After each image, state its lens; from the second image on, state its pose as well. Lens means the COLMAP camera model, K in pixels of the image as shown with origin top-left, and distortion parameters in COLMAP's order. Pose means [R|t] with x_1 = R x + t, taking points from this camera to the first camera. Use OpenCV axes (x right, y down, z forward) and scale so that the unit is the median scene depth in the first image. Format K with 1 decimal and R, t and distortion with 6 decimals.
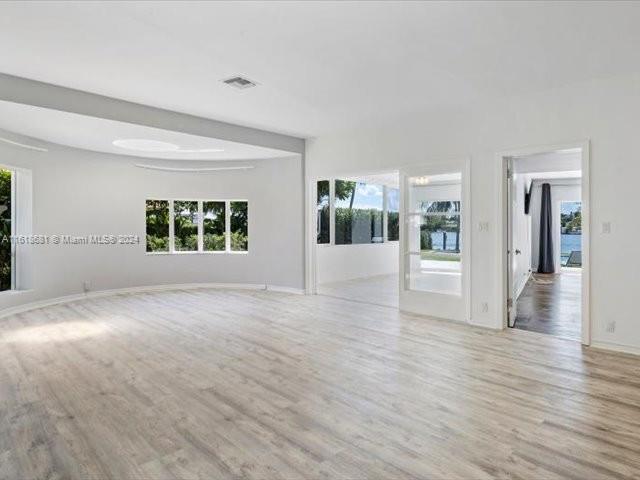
lens RADIAL K [[390.4, 0, 322.2], [0, 390.4, 228.9], [0, 0, 1]] dist [0.004175, -0.000172]
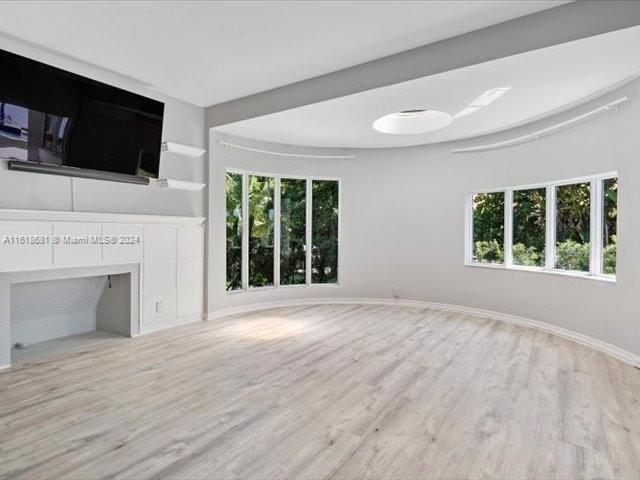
lens RADIAL K [[339.7, 0, 320.0], [0, 339.7, 240.0], [0, 0, 1]] dist [0.003727, 0.000426]
pose [[0.150313, 0.019809, -0.988440, 0.319407], [0.007754, 0.999745, 0.021215, -0.007136], [0.988608, -0.010854, 0.150121, 1.053734]]
